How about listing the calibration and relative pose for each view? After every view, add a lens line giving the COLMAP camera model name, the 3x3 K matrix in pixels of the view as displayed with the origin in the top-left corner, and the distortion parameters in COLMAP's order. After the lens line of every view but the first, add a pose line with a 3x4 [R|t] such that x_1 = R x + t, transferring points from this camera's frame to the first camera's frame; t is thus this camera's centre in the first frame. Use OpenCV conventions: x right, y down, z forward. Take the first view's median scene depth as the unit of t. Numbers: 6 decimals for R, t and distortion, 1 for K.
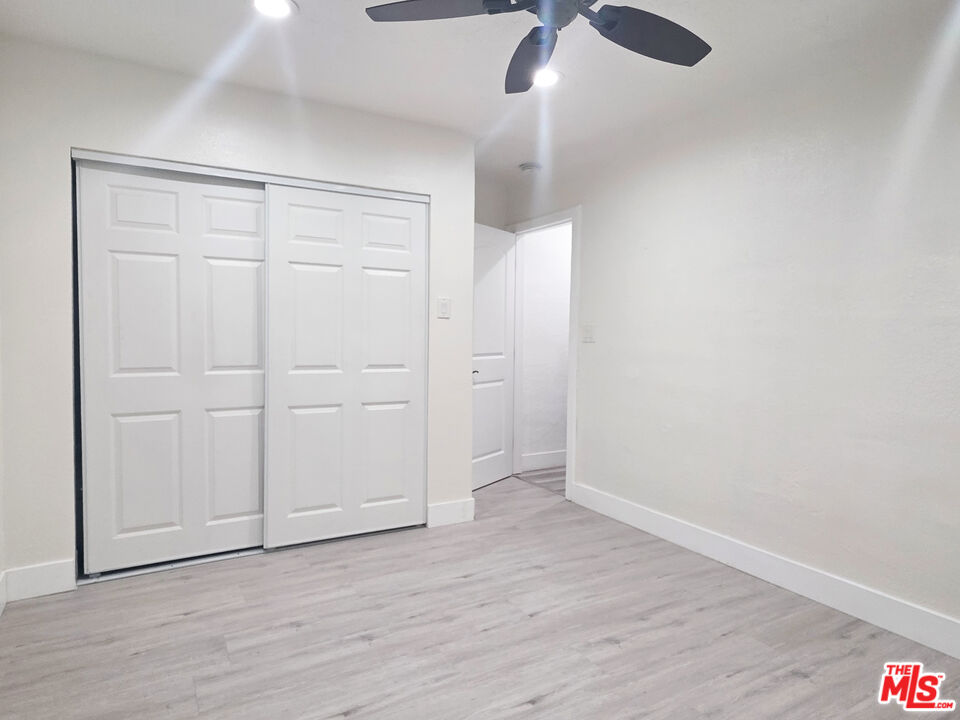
lens RADIAL K [[650.5, 0, 480.0], [0, 650.5, 360.0], [0, 0, 1]] dist [0.008581, -0.000035]
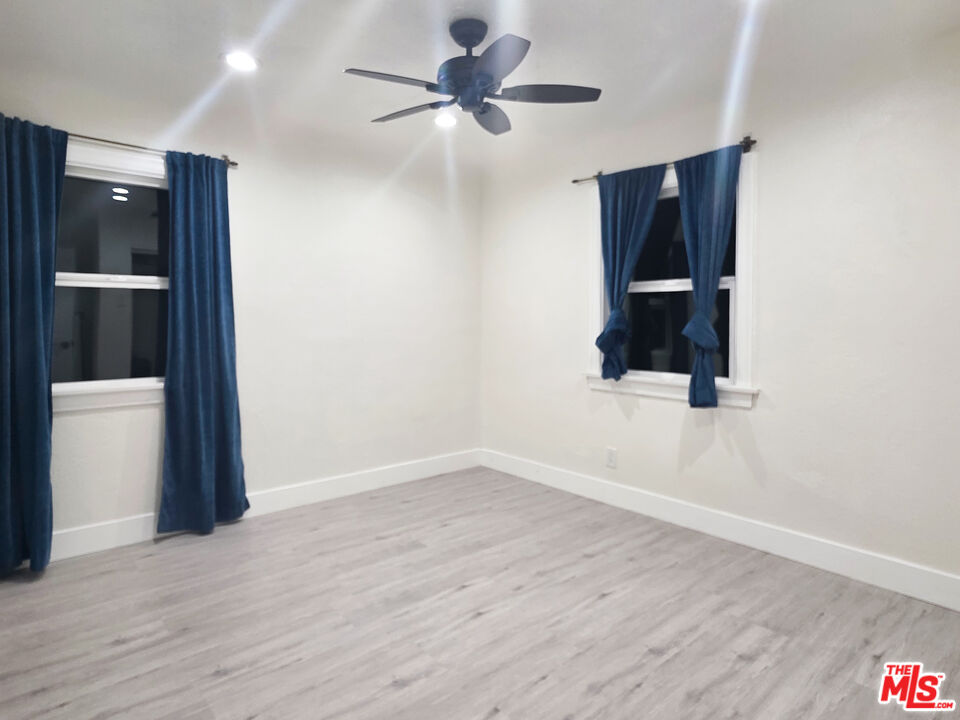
lens RADIAL K [[535.8, 0, 480.0], [0, 535.8, 360.0], [0, 0, 1]] dist [0.000162, -0.000439]
pose [[-0.987764, -0.003349, -0.155921, 0.217475], [-0.020018, 0.994222, 0.105458, -0.086591], [0.154667, 0.107288, -0.982124, 1.741308]]
